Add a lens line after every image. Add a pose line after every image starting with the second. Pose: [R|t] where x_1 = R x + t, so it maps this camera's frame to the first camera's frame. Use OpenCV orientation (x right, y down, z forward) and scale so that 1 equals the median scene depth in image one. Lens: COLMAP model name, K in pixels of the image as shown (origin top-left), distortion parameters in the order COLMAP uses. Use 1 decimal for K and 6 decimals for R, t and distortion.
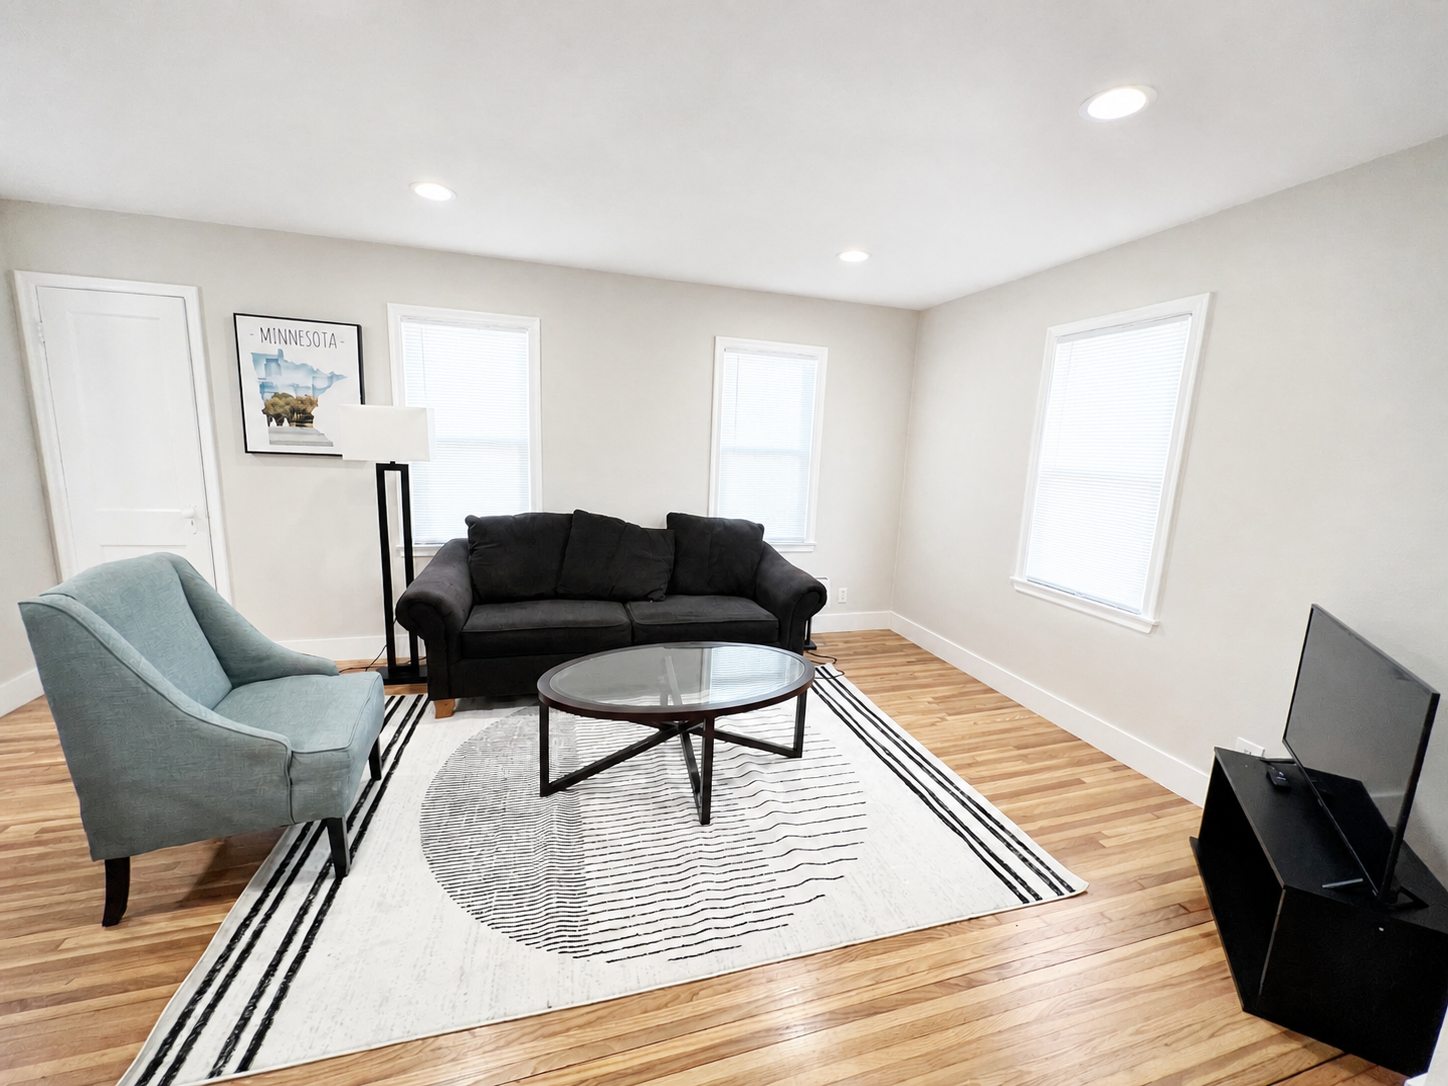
lens RADIAL K [[575.9, 0, 726.3], [0, 575.9, 544.4], [0, 0, 1]] dist [0.001888, 0.000037]
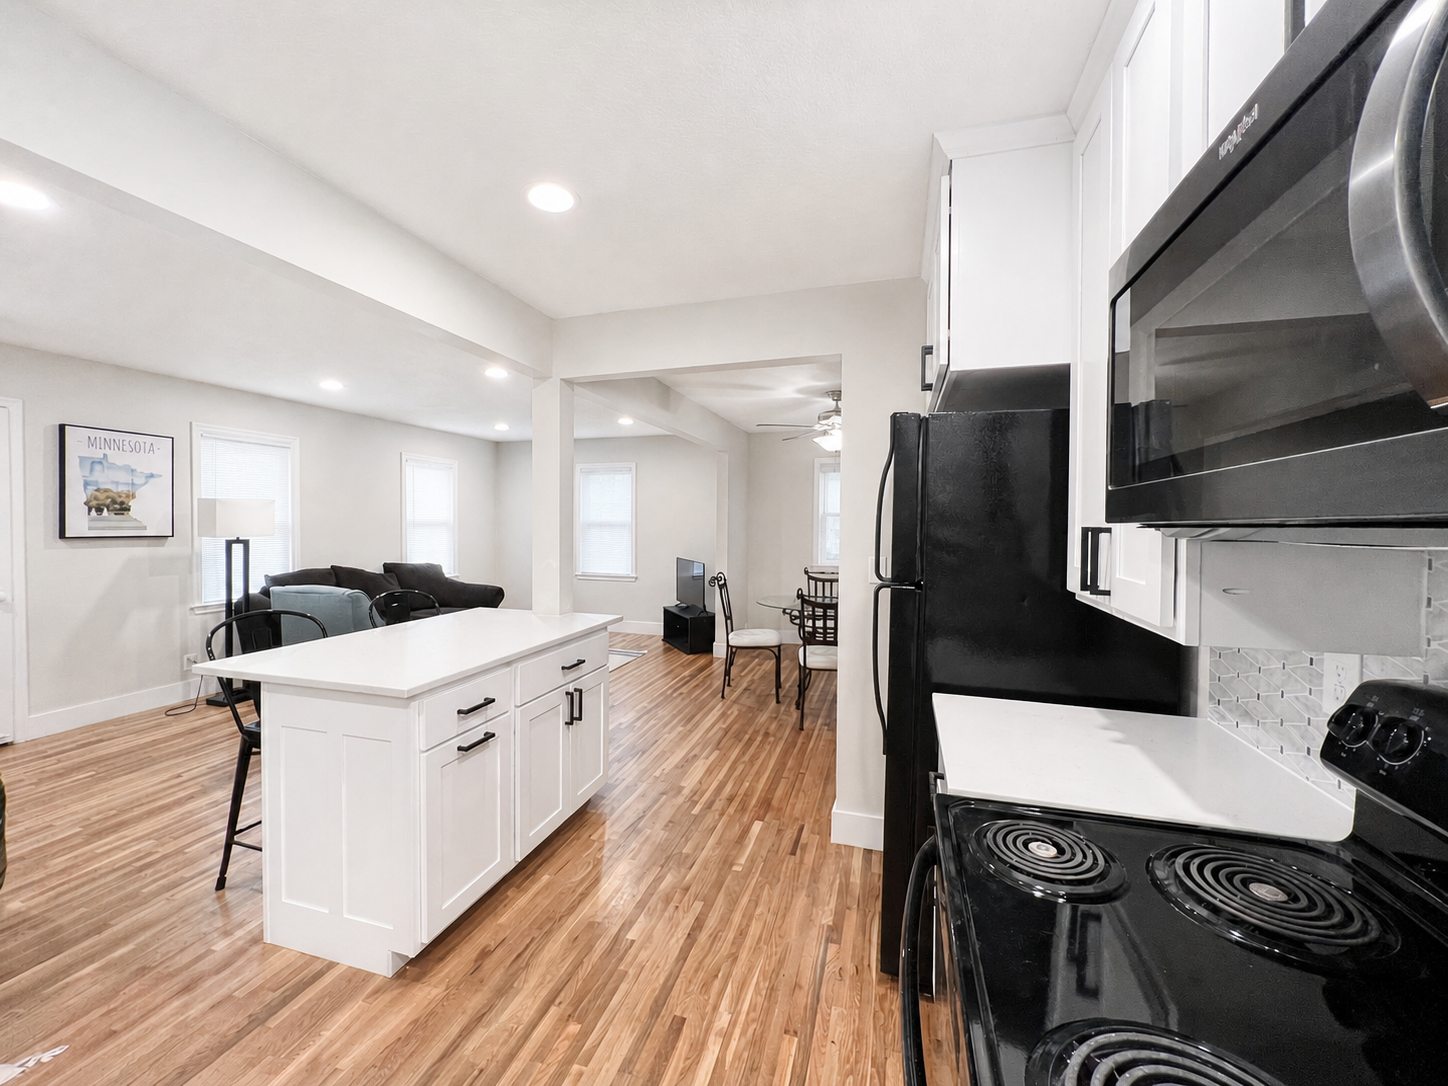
lens RADIAL K [[590.3, 0, 732.1], [0, 590.3, 534.9], [0, 0, 1]] dist [0.000427, 0.006202]
pose [[0.547788, -0.056363, 0.834716, -1.102617], [0.157931, 0.986756, -0.037014, 0.092650], [-0.821575, 0.152103, 0.549435, -0.775951]]
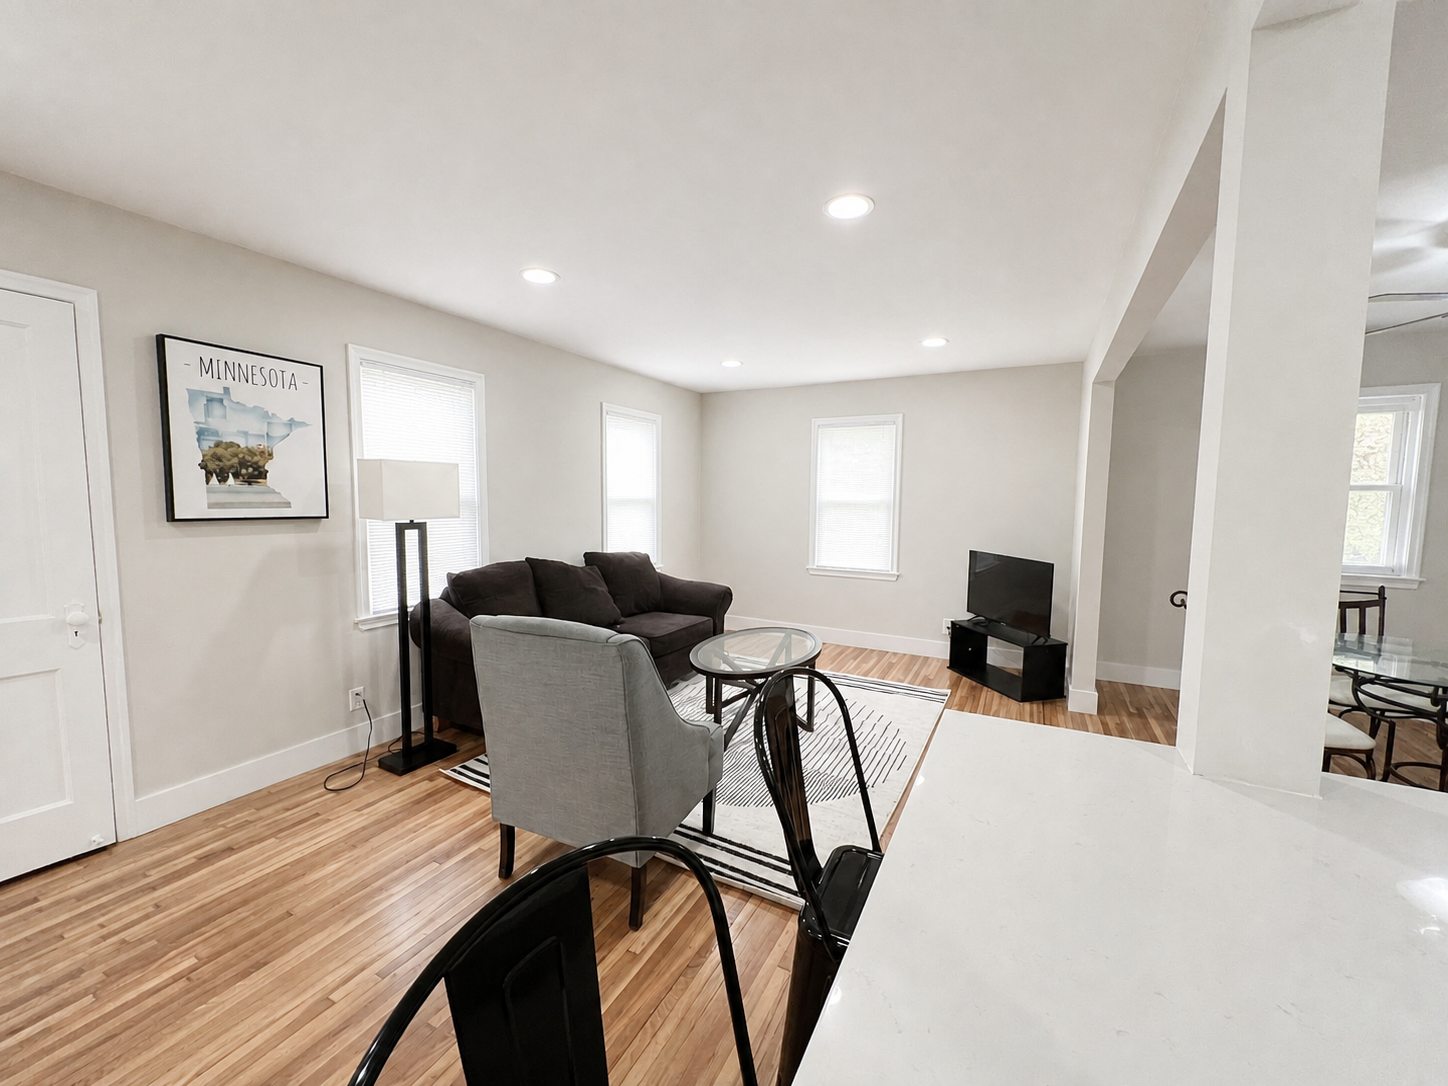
lens RADIAL K [[575.9, 0, 726.3], [0, 575.9, 544.4], [0, 0, 1]] dist [0.001888, 0.000037]
pose [[0.702923, -0.093740, 0.705062, -0.860234], [0.139029, 0.990264, -0.006948, -0.028137], [-0.697546, 0.102908, 0.709111, -0.000306]]
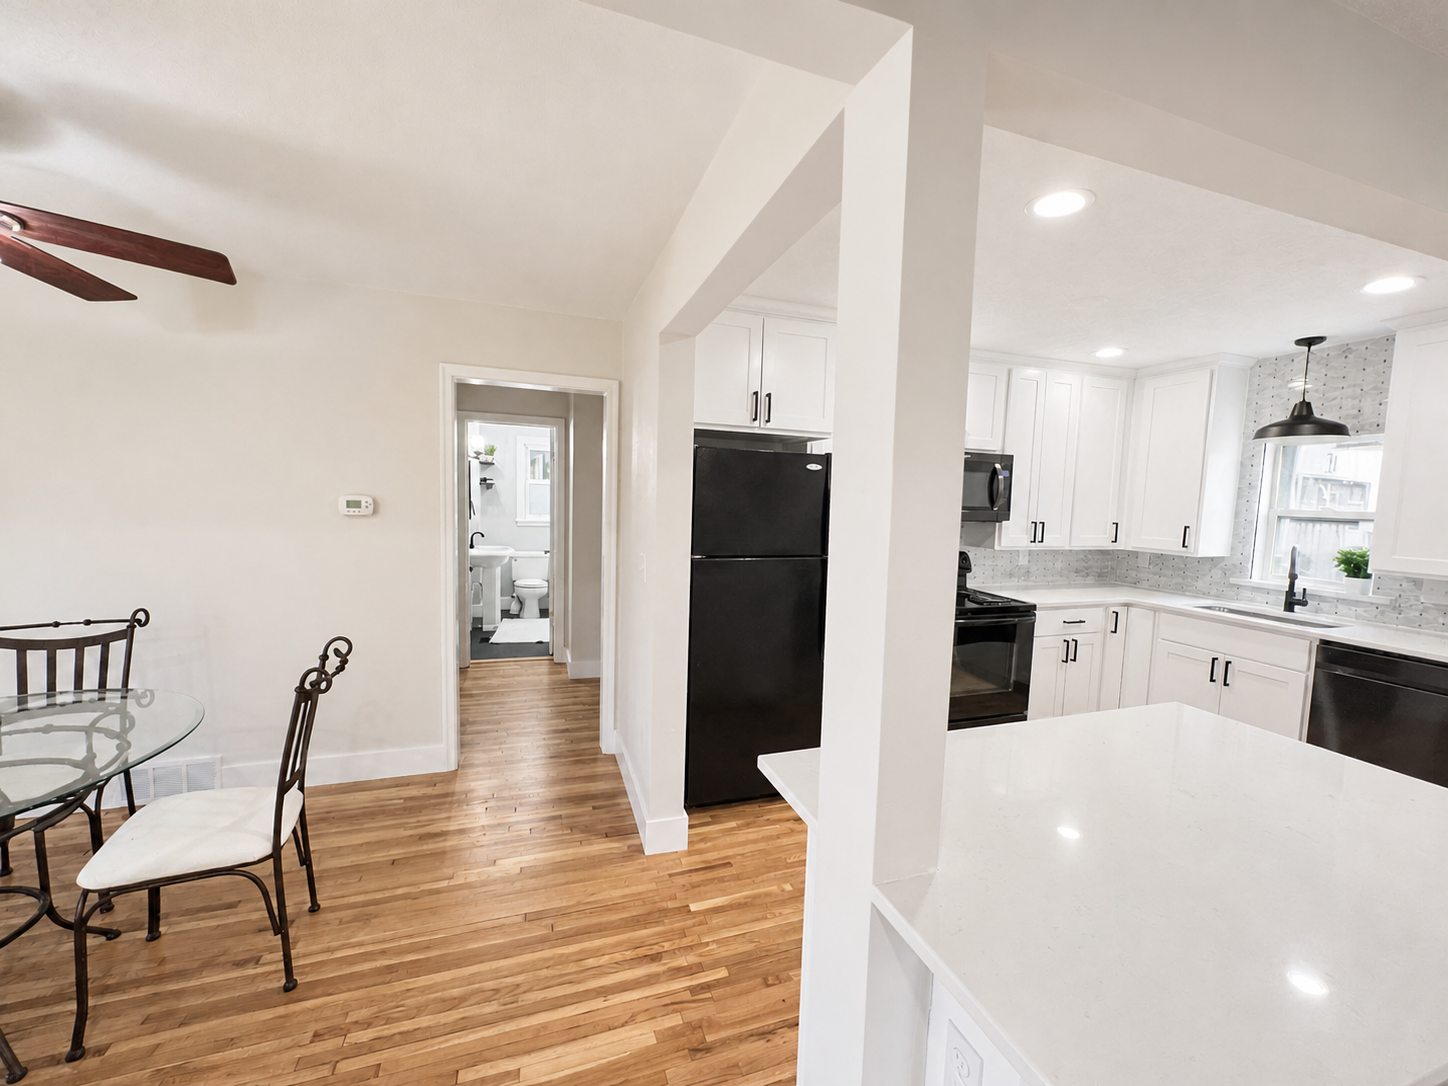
lens RADIAL K [[575.9, 0, 726.3], [0, 575.9, 544.4], [0, 0, 1]] dist [0.001888, 0.000037]
pose [[-0.996869, -0.068354, -0.039736, -0.334799], [-0.076005, 0.966943, 0.243403, -0.090991], [0.021785, 0.245661, -0.969111, 0.313798]]
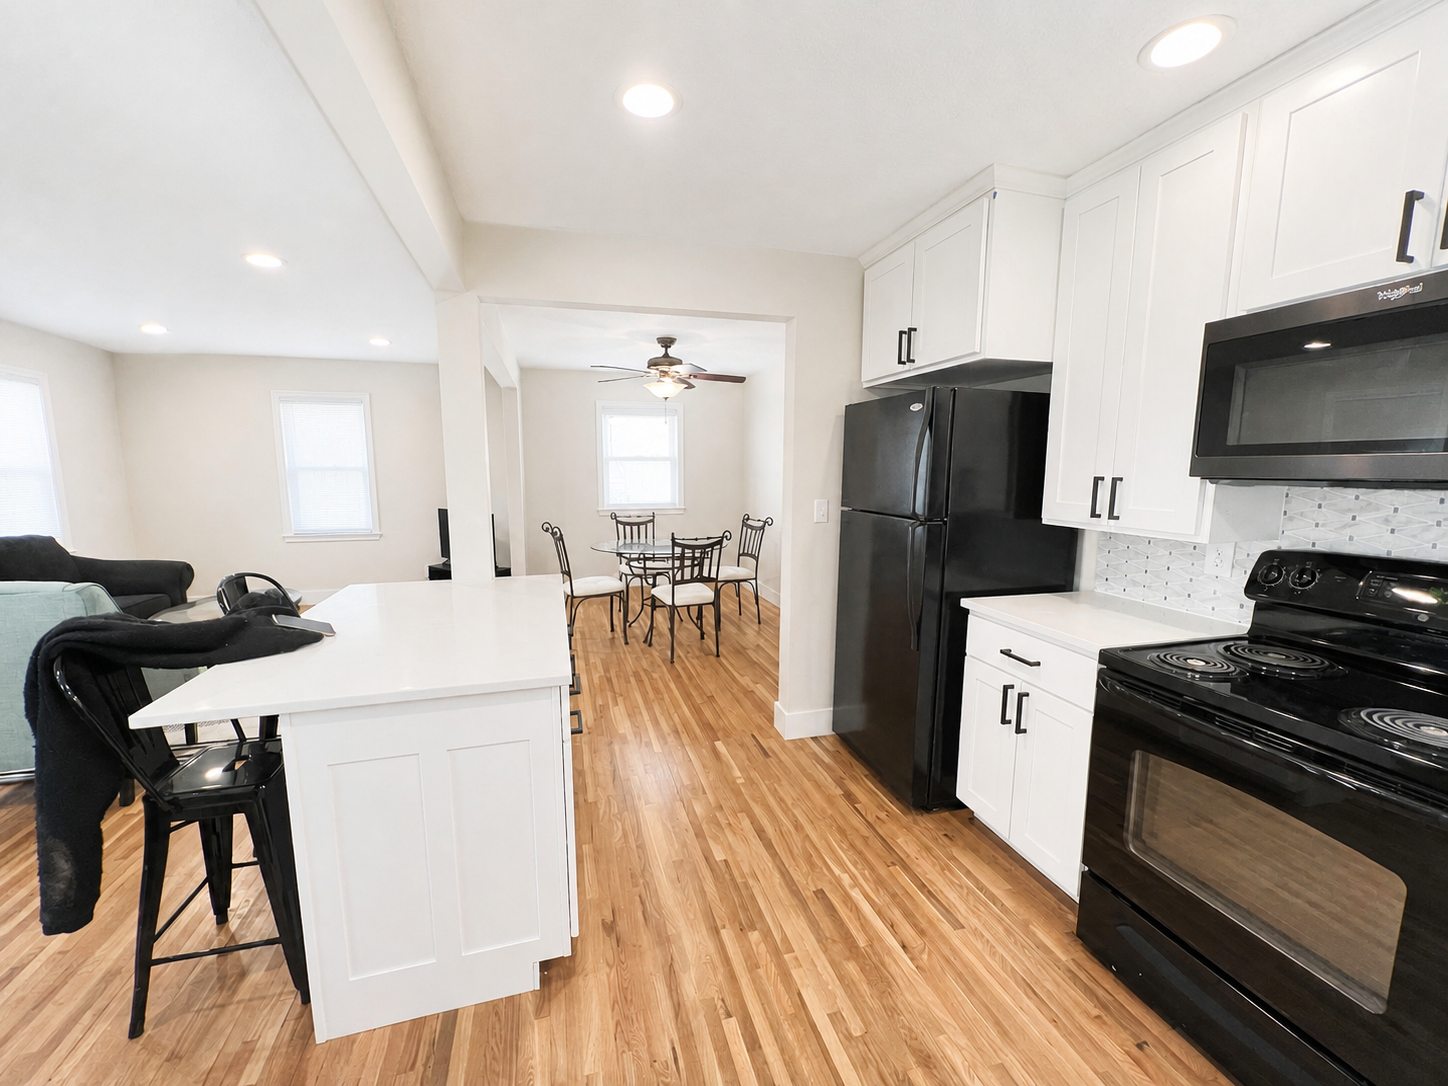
lens RADIAL K [[581.5, 0, 730.1], [0, 581.5, 542.8], [0, 0, 1]] dist [0.016439, 0.000272]
pose [[0.002921, -0.173904, 0.984758, -1.268124], [0.165491, 0.971268, 0.171031, 0.003299], [-0.986207, 0.162469, 0.031617, -0.355298]]
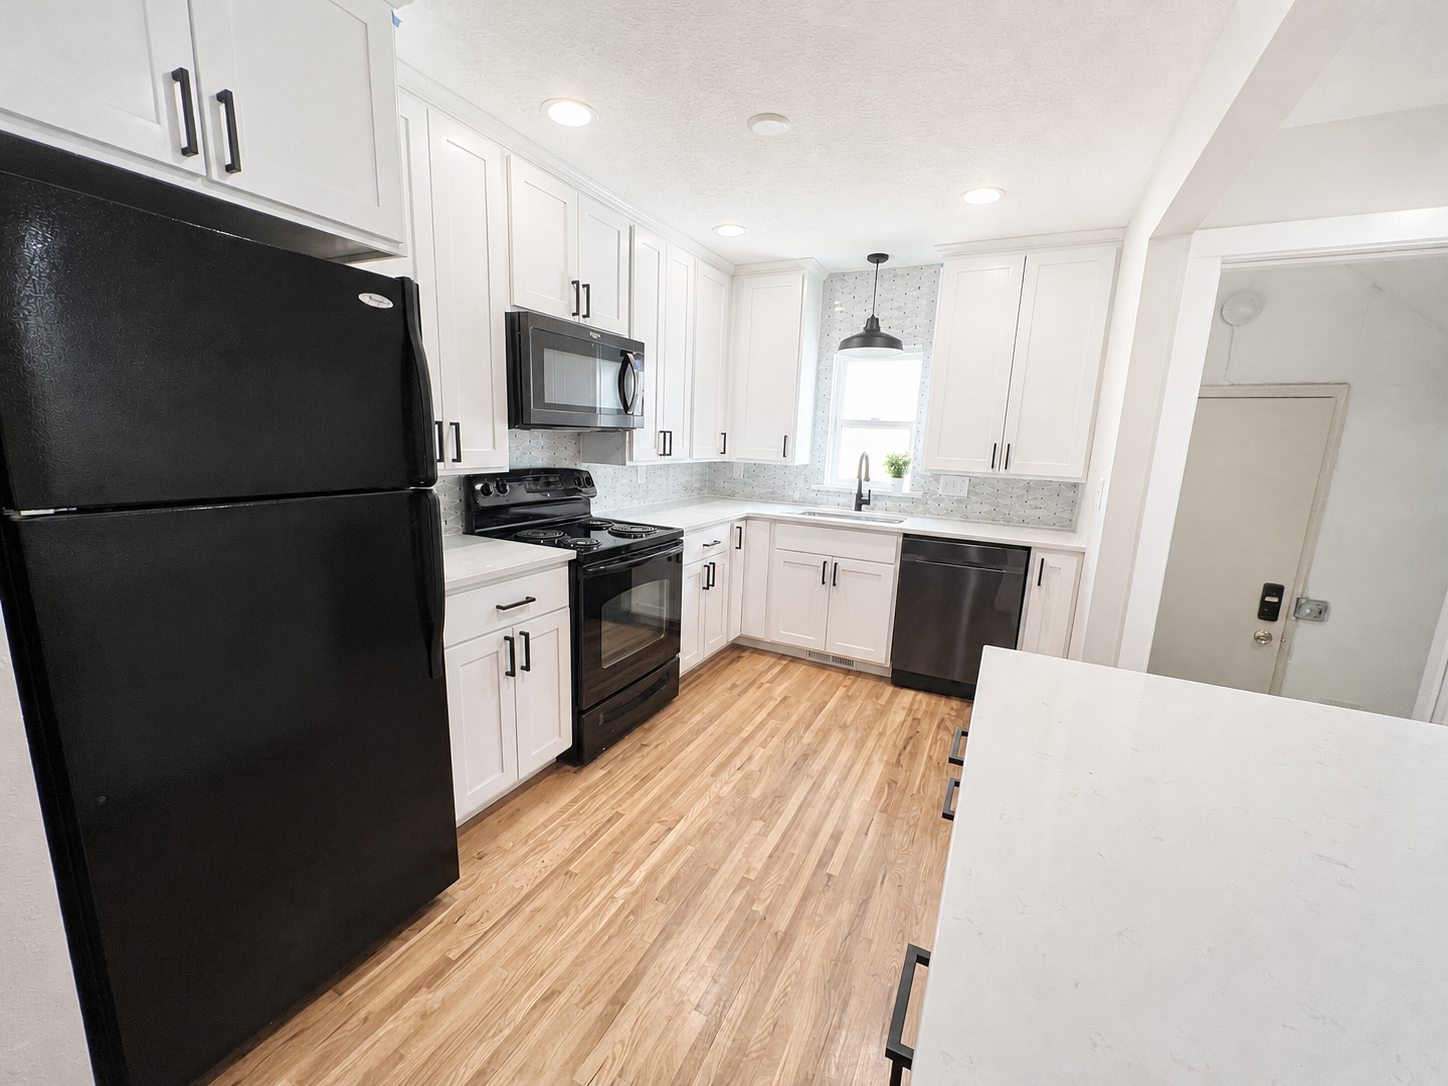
lens RADIAL K [[575.9, 0, 726.3], [0, 575.9, 544.4], [0, 0, 1]] dist [0.001888, 0.000037]
pose [[-0.687138, 0.063186, -0.723774, -0.356571], [-0.188218, 0.946718, 0.261339, 0.013849], [0.701723, 0.315803, -0.638633, -0.073723]]
